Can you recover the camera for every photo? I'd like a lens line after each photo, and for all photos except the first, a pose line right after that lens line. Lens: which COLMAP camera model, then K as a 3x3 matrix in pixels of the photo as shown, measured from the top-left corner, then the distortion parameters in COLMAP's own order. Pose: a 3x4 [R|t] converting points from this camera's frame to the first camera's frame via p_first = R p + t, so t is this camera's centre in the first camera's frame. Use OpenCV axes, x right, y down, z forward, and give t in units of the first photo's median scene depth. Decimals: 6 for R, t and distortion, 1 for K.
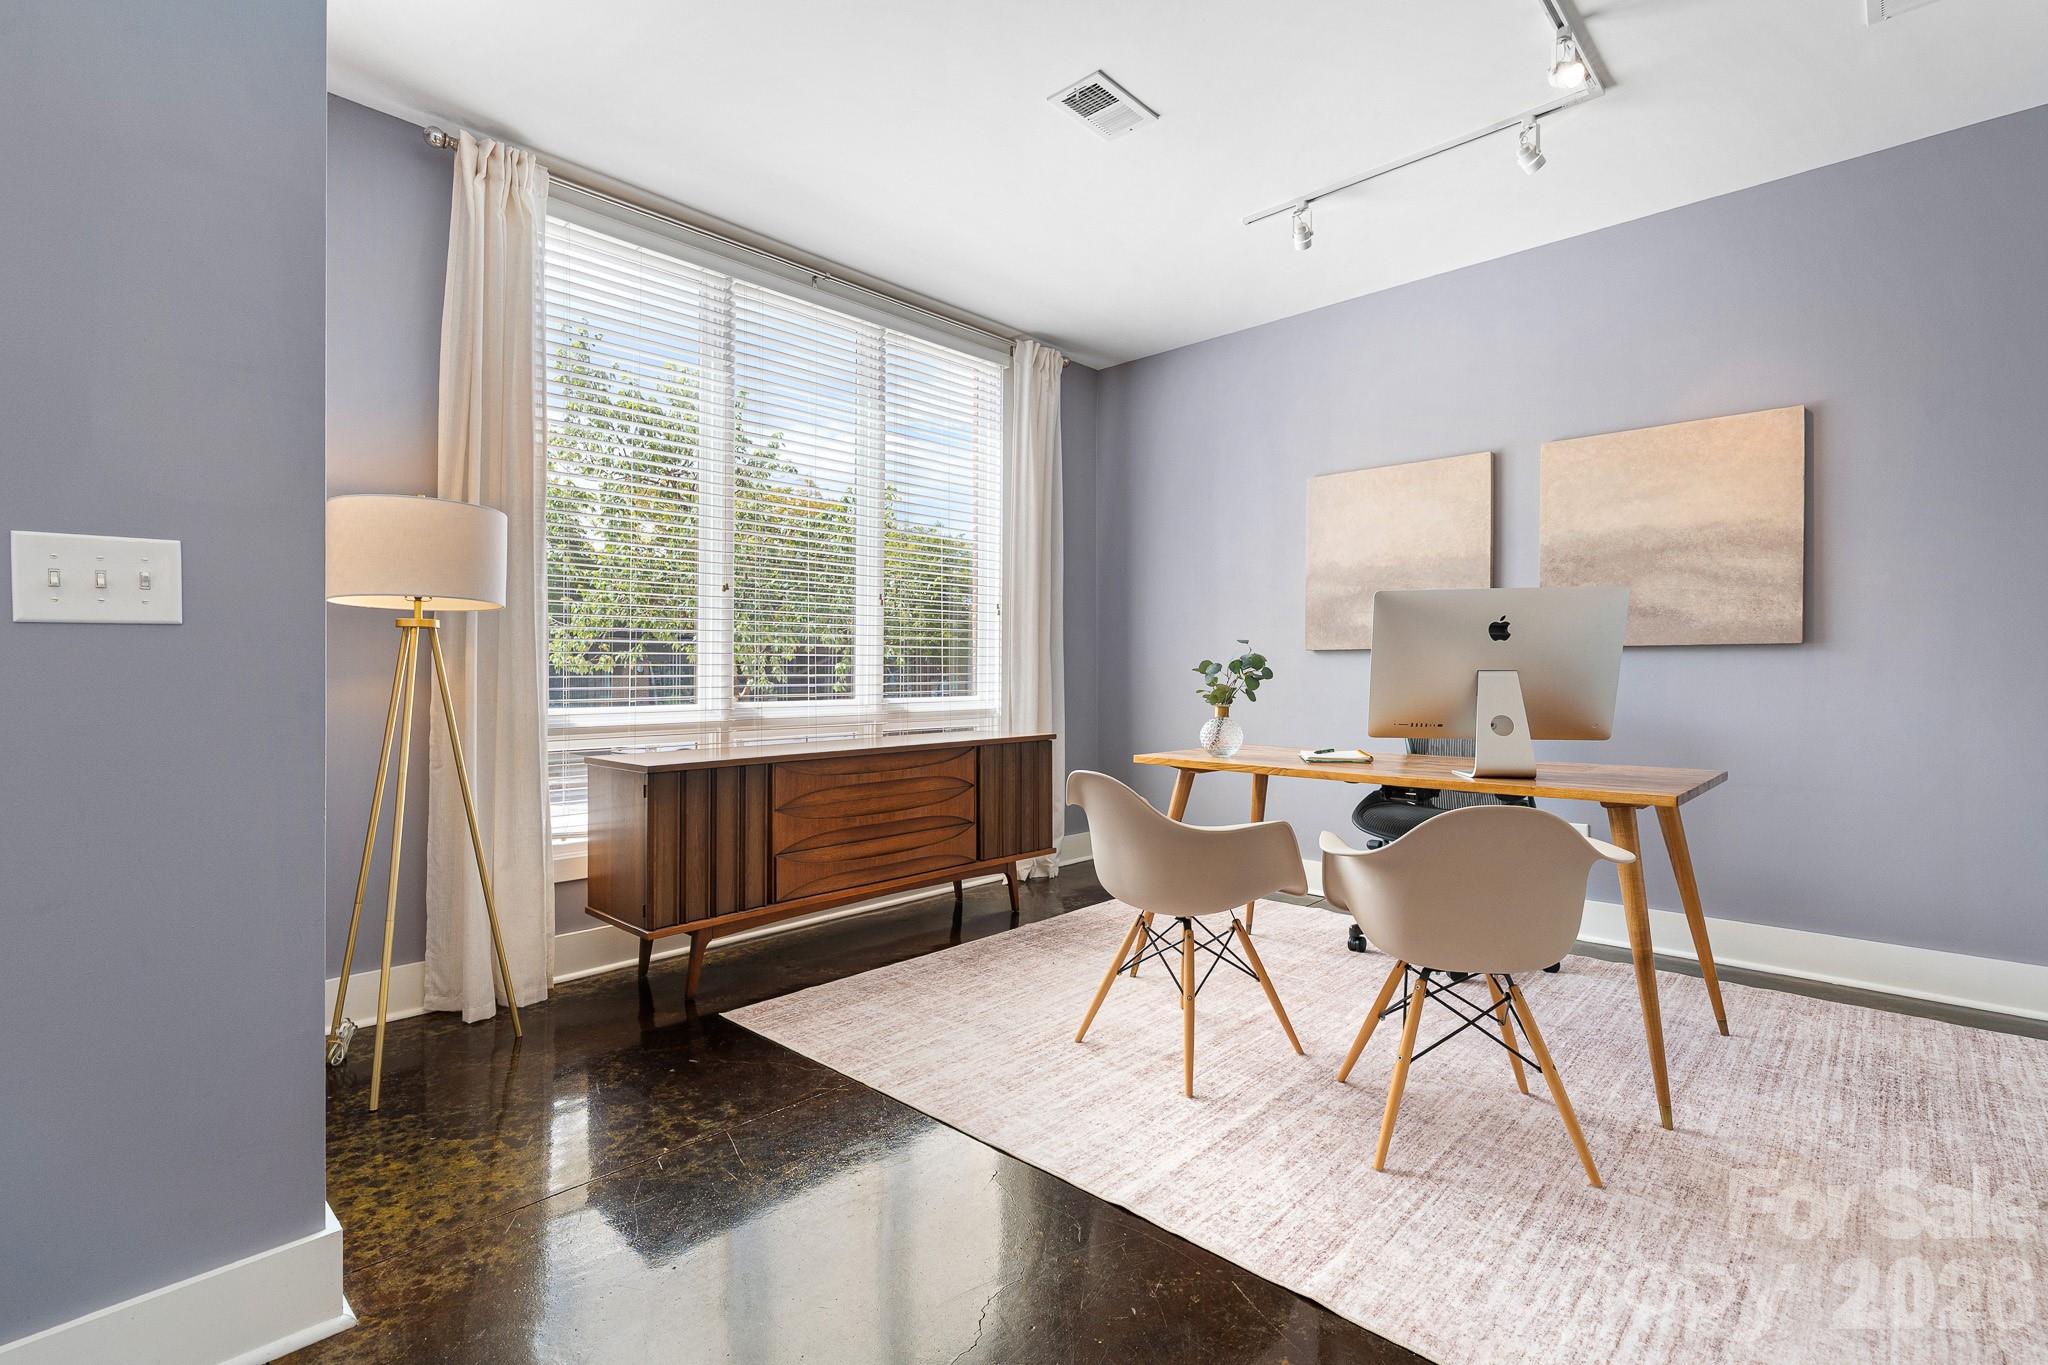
lens RADIAL K [[937.1, 0, 1012.7], [0, 937.1, 680.1], [0, 0, 1]] dist [-0.006650, 0.000646]
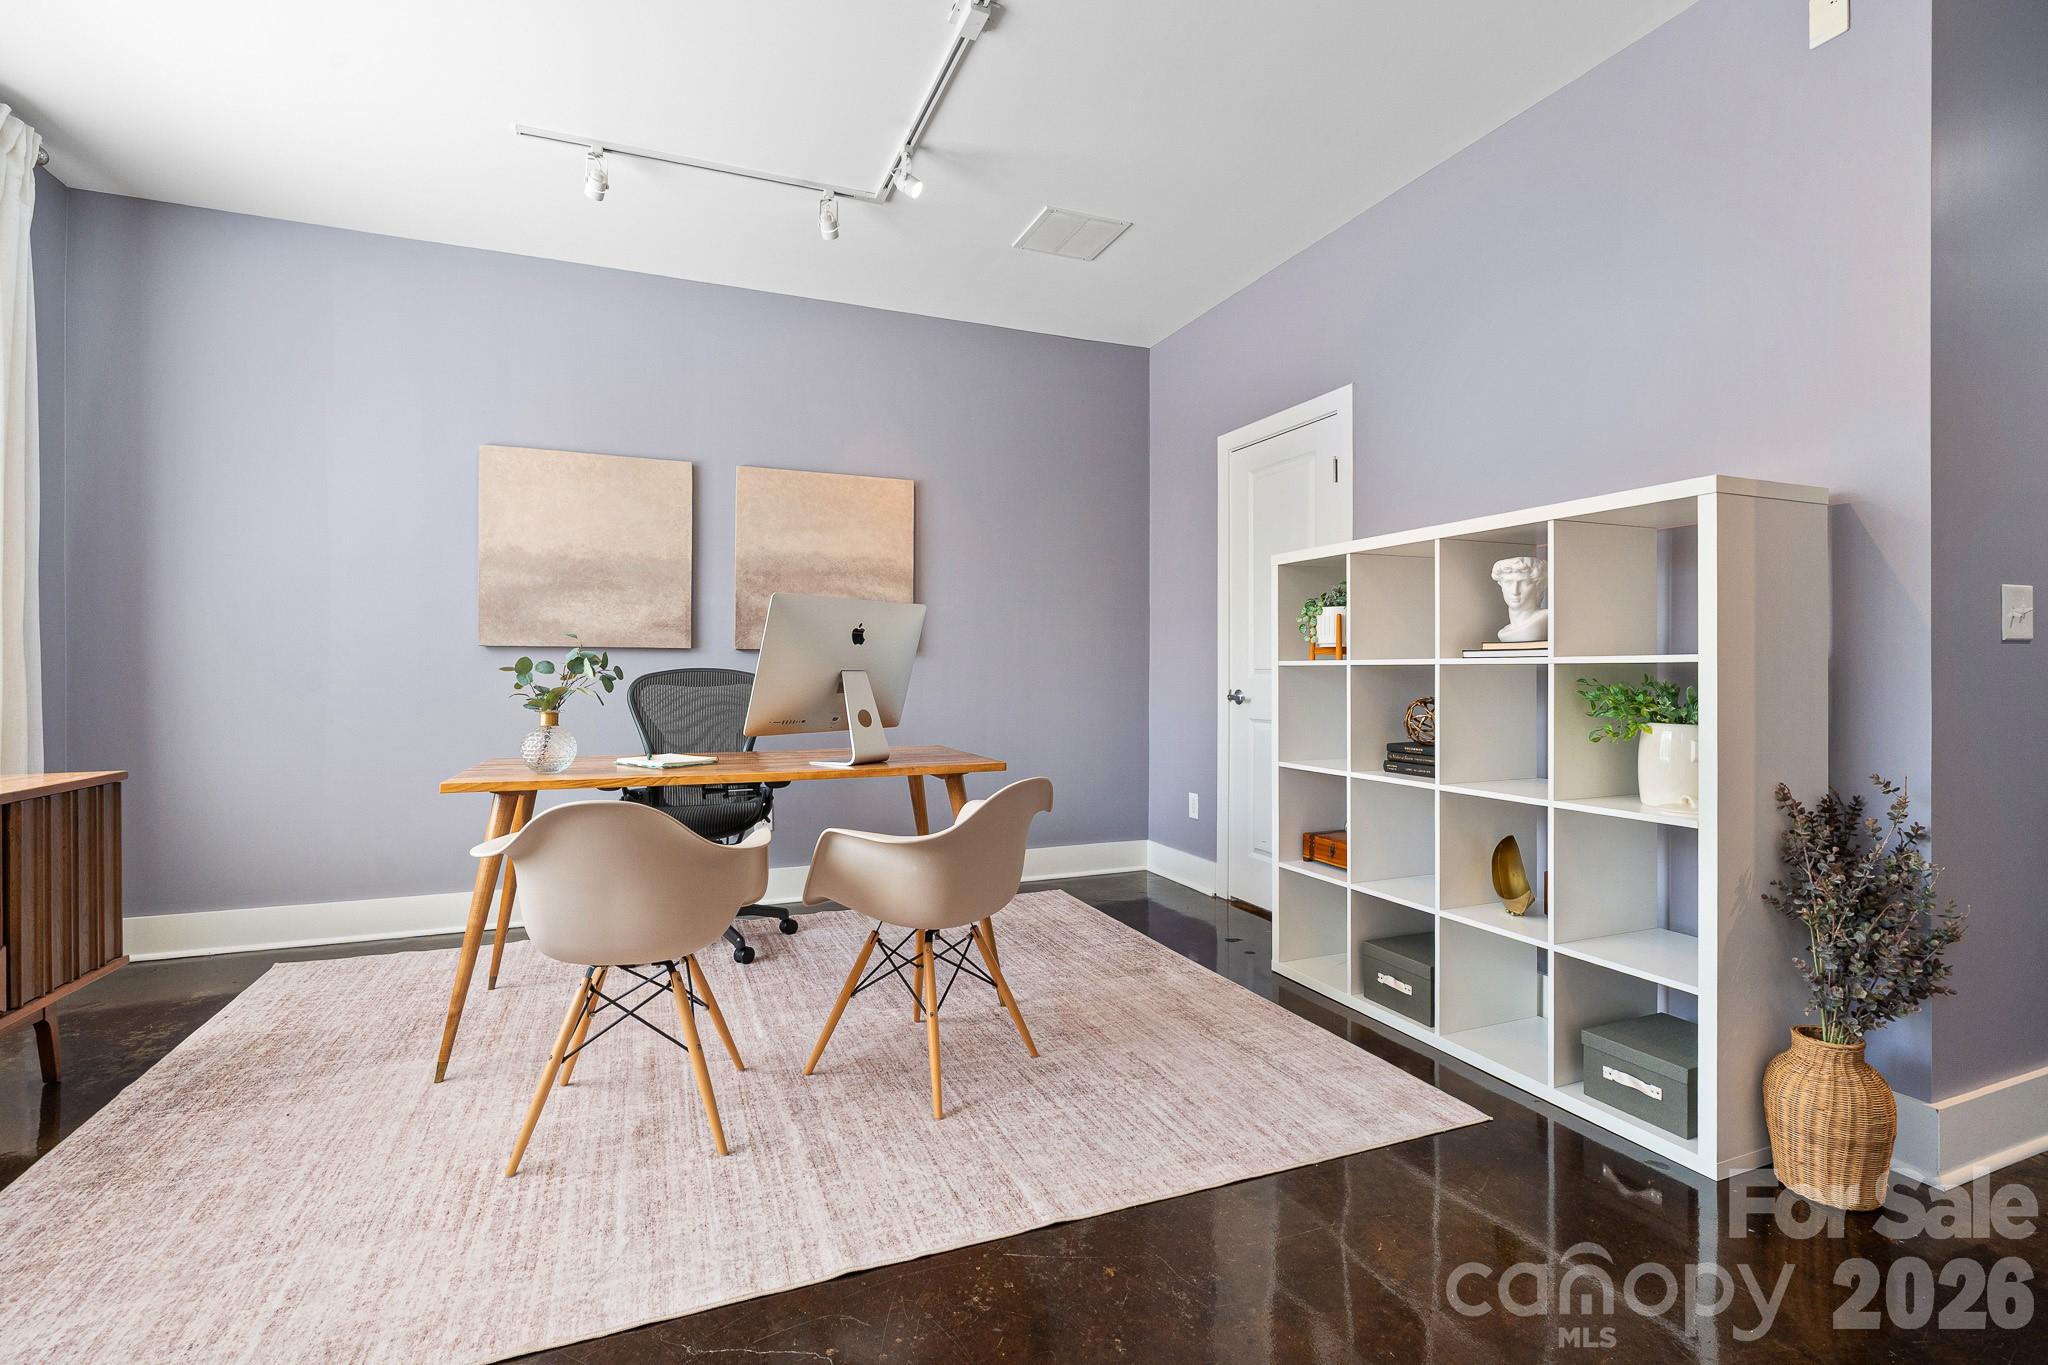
lens RADIAL K [[937.1, 0, 1012.7], [0, 937.1, 680.1], [0, 0, 1]] dist [-0.006650, 0.000646]
pose [[0.407413, -0.007099, 0.913217, -0.368788], [0.005629, 0.999970, 0.005262, -0.002973], [-0.913227, 0.002996, 0.407440, 0.289815]]
